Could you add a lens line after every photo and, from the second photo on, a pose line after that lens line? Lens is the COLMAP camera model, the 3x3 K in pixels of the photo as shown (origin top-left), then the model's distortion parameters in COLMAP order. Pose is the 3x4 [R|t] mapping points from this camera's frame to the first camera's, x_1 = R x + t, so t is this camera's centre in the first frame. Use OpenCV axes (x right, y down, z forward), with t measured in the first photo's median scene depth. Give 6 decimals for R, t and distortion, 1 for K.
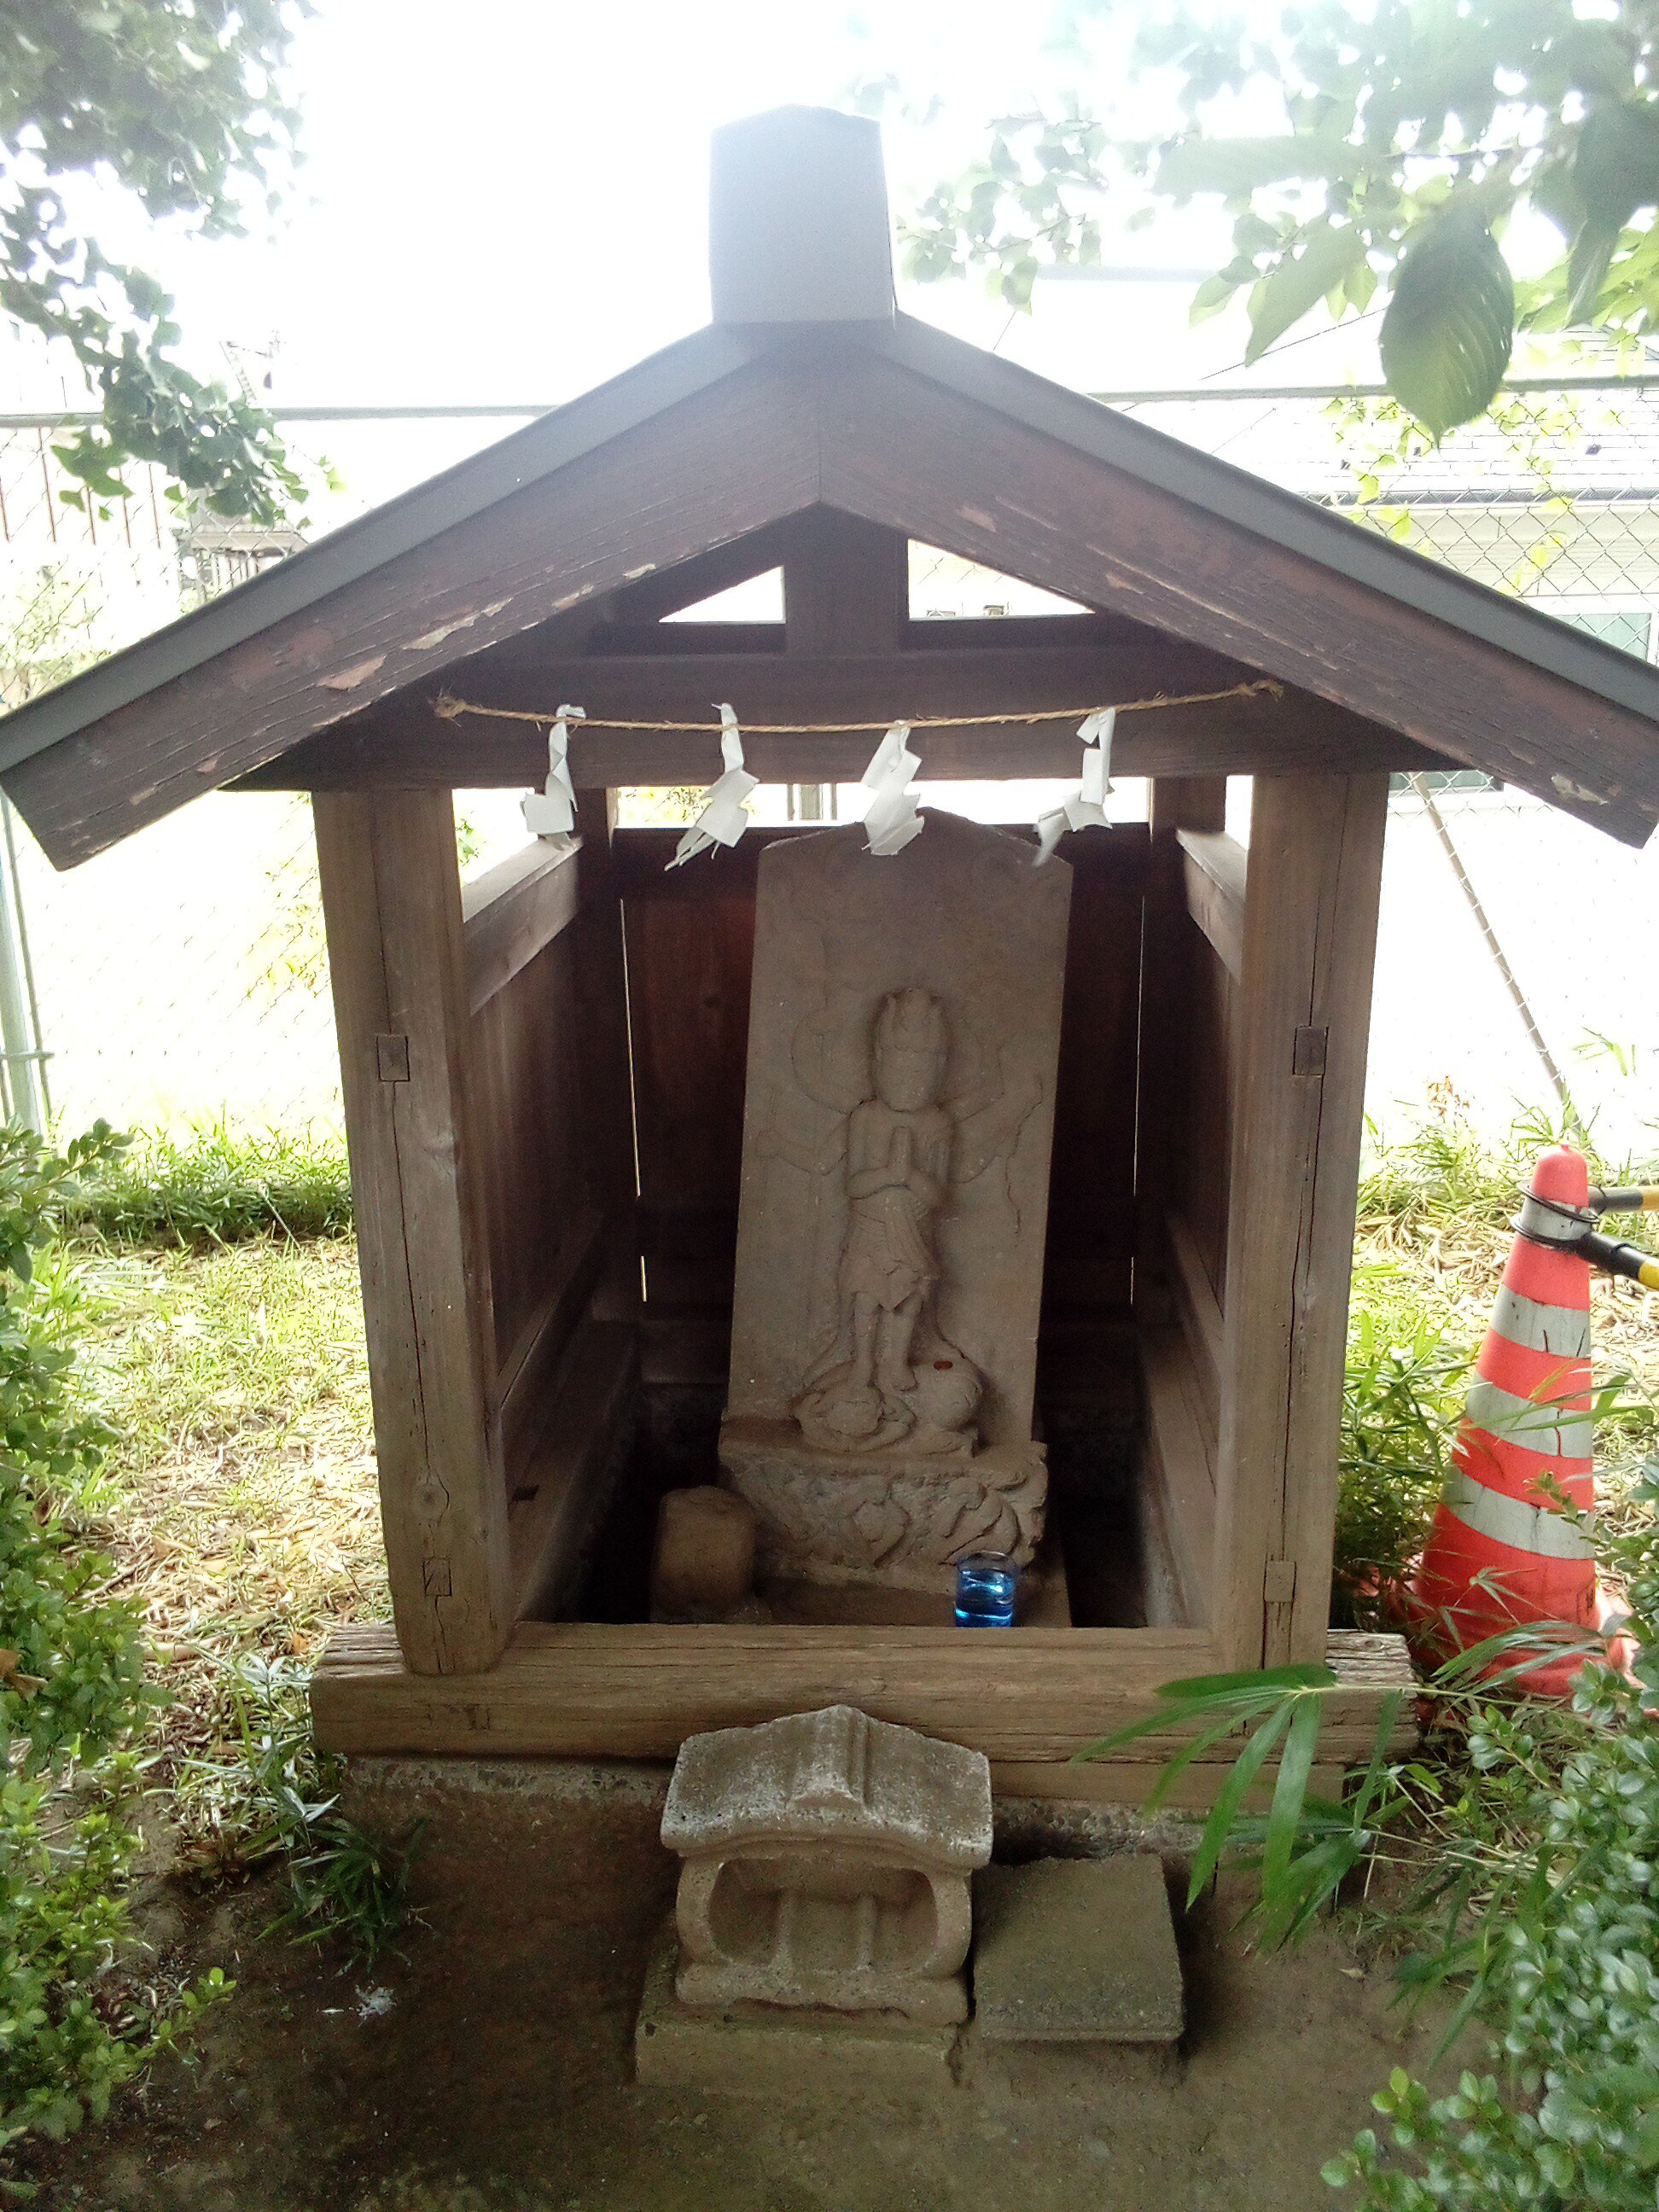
lens RADIAL K [[1809.0, 0, 836.7], [0, 1809.0, 1107.3], [0, 0, 1]] dist [0.000086, -0.001846]
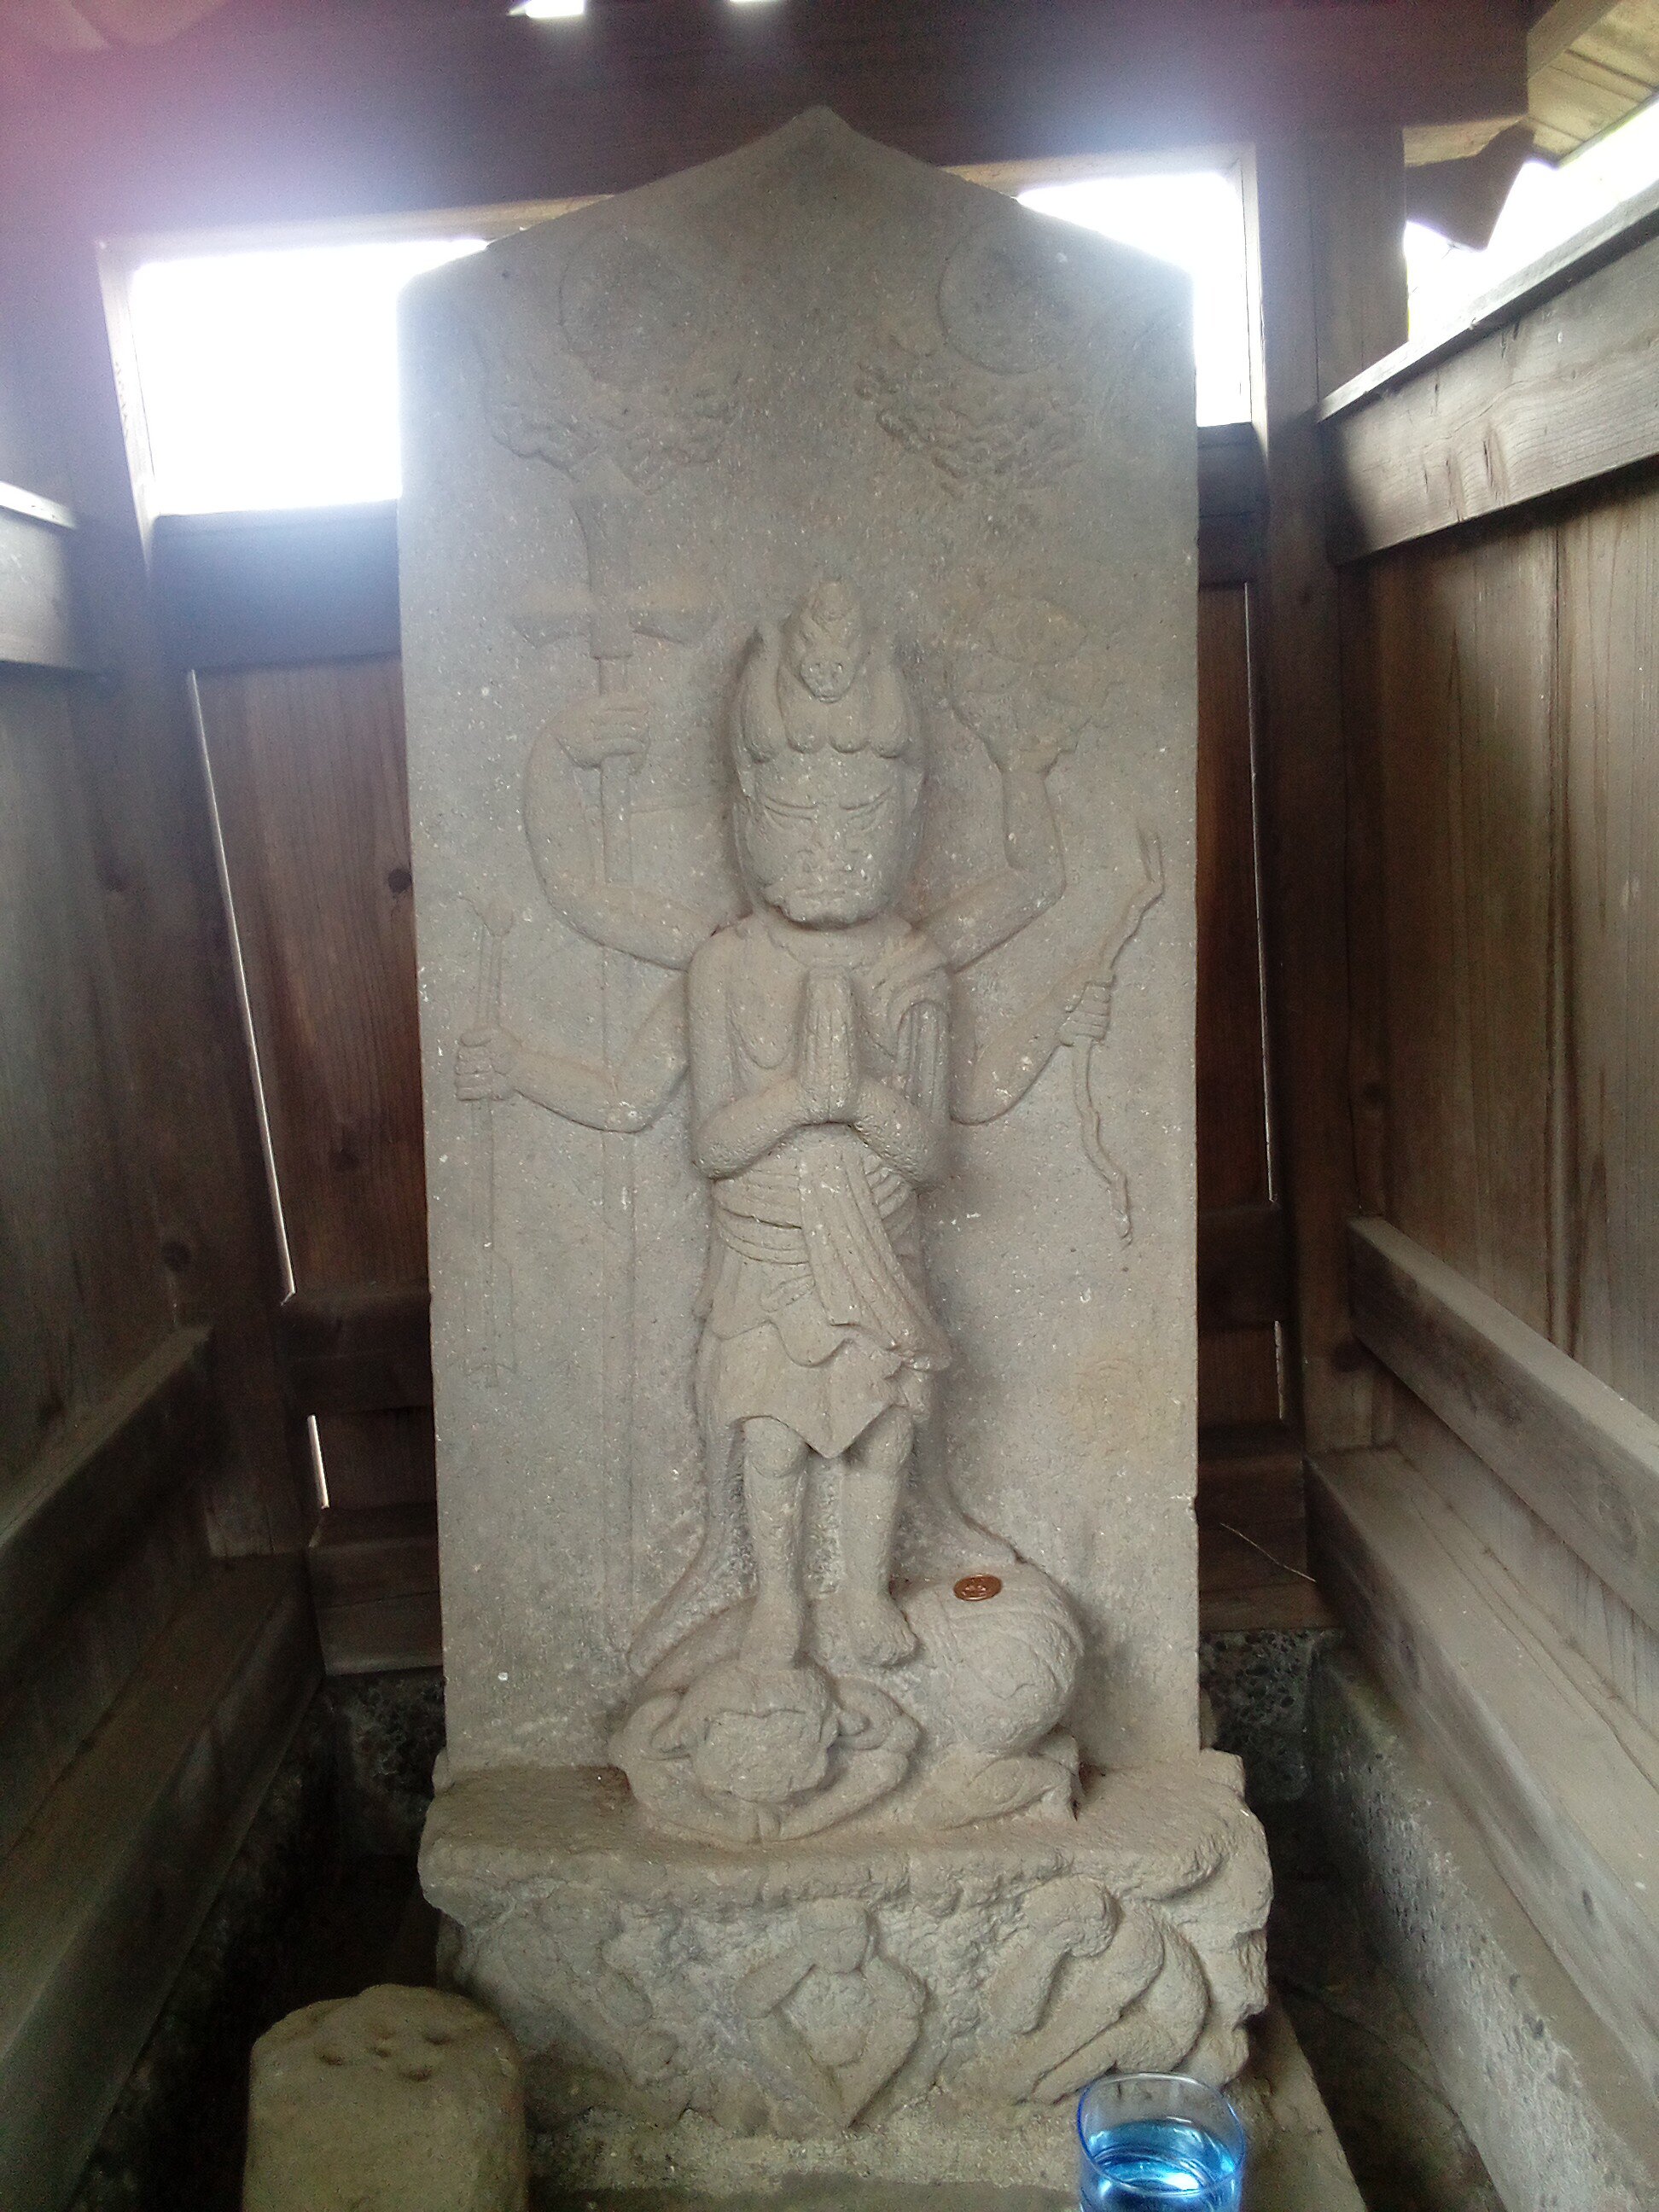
lens RADIAL K [[1809.0, 0, 821.1], [0, 1809.0, 1108.0], [0, 0, 1]] dist [0.000086, -0.001846]
pose [[0.994097, -0.084401, 0.068181, 0.006685], [0.091108, 0.990589, -0.102138, 0.076217], [-0.058919, 0.107747, 0.992431, 0.600619]]
